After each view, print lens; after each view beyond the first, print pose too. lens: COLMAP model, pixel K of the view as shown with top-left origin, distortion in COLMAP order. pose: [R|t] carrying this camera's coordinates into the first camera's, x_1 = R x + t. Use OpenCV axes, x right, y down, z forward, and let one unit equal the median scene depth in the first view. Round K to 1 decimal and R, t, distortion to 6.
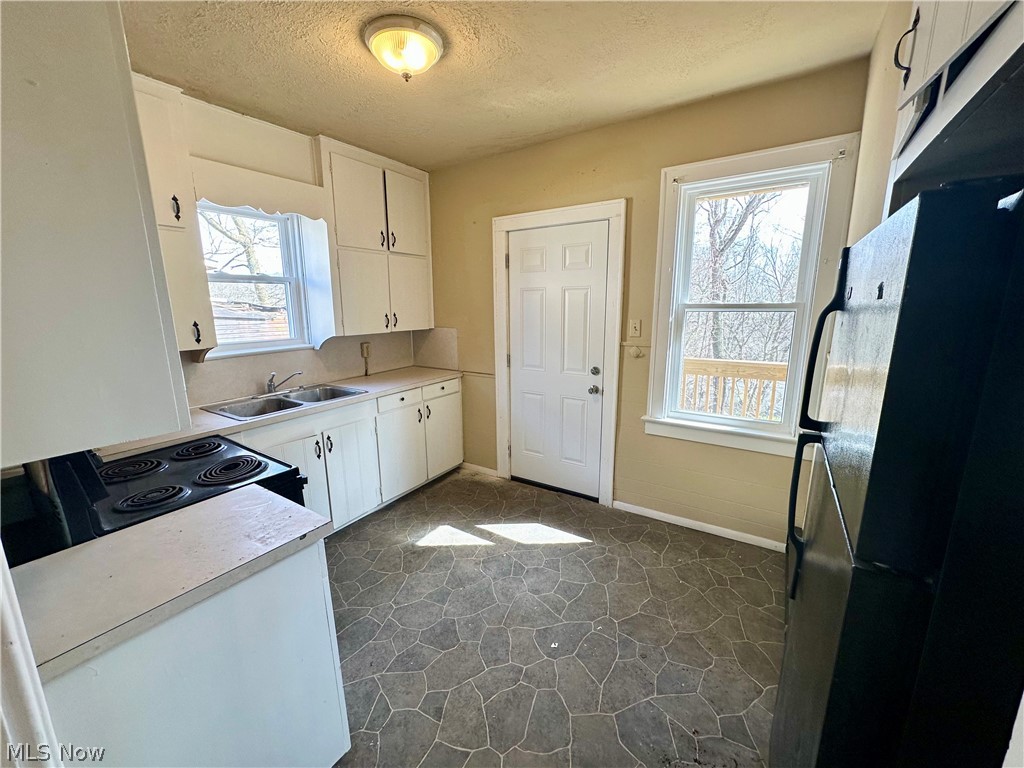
lens RADIAL K [[409.5, 0, 517.7], [0, 409.5, 386.4], [0, 0, 1]] dist [-0.000561, -0.000252]
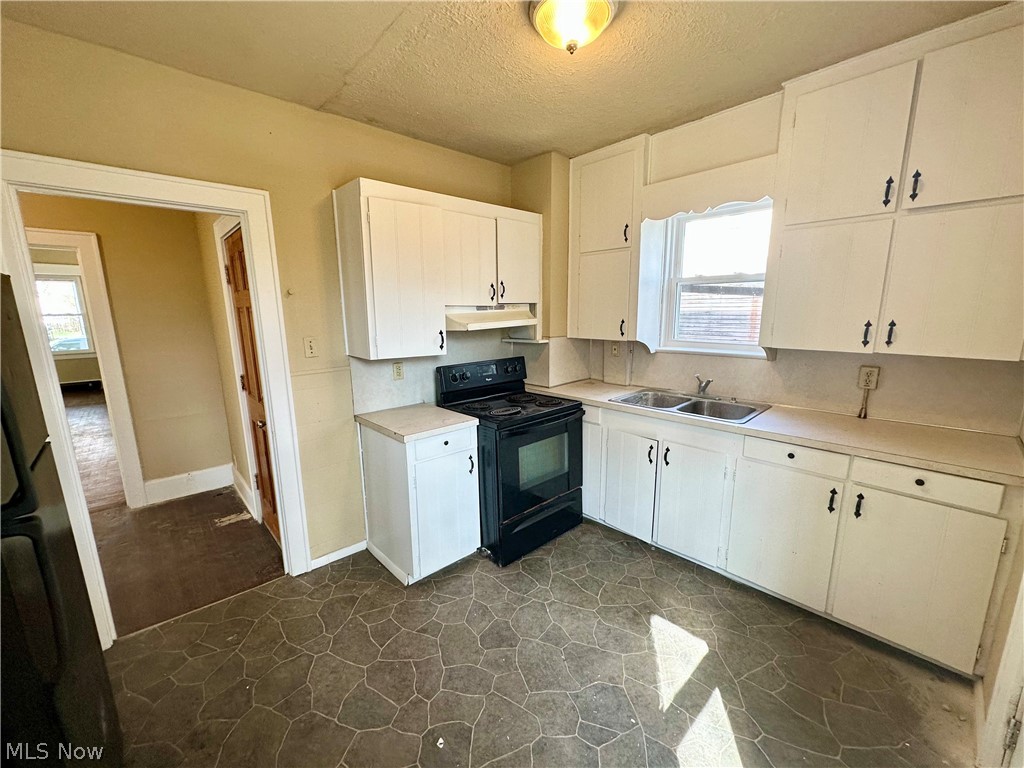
lens RADIAL K [[409.5, 0, 506.3], [0, 409.5, 384.4], [0, 0, 1]] dist [-0.000561, -0.000252]
pose [[-0.254933, 0.192998, -0.947502, 0.457926], [-0.180147, 0.953244, 0.242638, -0.165374], [0.950030, 0.232546, -0.208245, 0.764968]]
